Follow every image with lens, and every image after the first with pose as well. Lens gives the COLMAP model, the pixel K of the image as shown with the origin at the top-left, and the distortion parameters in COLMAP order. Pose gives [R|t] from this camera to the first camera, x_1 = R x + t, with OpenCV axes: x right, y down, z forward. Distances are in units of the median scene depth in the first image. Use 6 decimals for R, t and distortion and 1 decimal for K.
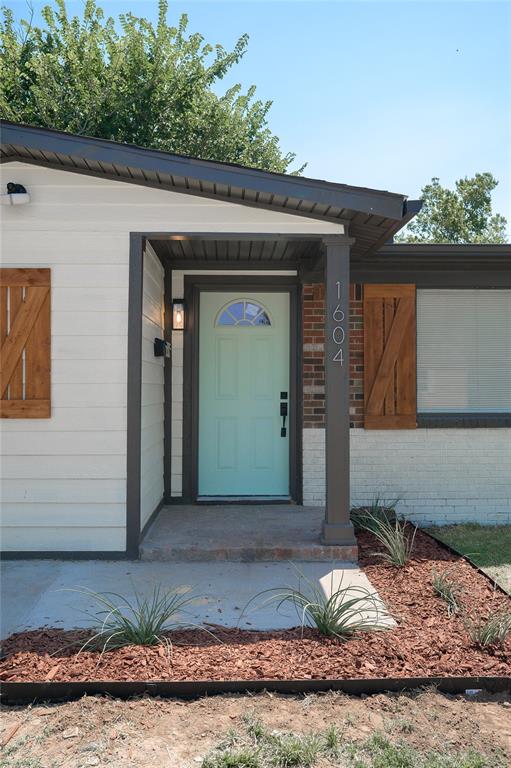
lens RADIAL K [[674.9, 0, 259.9], [0, 674.9, 384.3], [0, 0, 1]] dist [-0.020533, -0.004671]
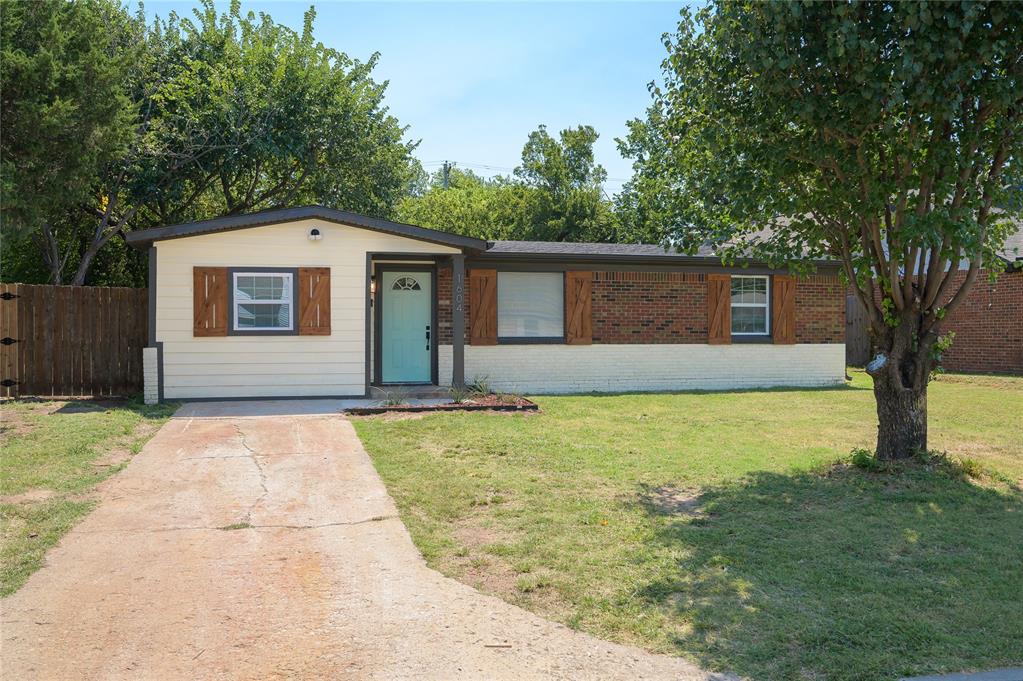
lens RADIAL K [[898.9, 0, 513.6], [0, 898.9, 339.4], [0, 0, 1]] dist [-0.020533, -0.004671]
pose [[0.979886, -0.003445, 0.199527, -0.232181], [0.003186, 0.999994, 0.001619, 0.045742], [-0.199531, -0.000950, 0.979891, -1.506395]]
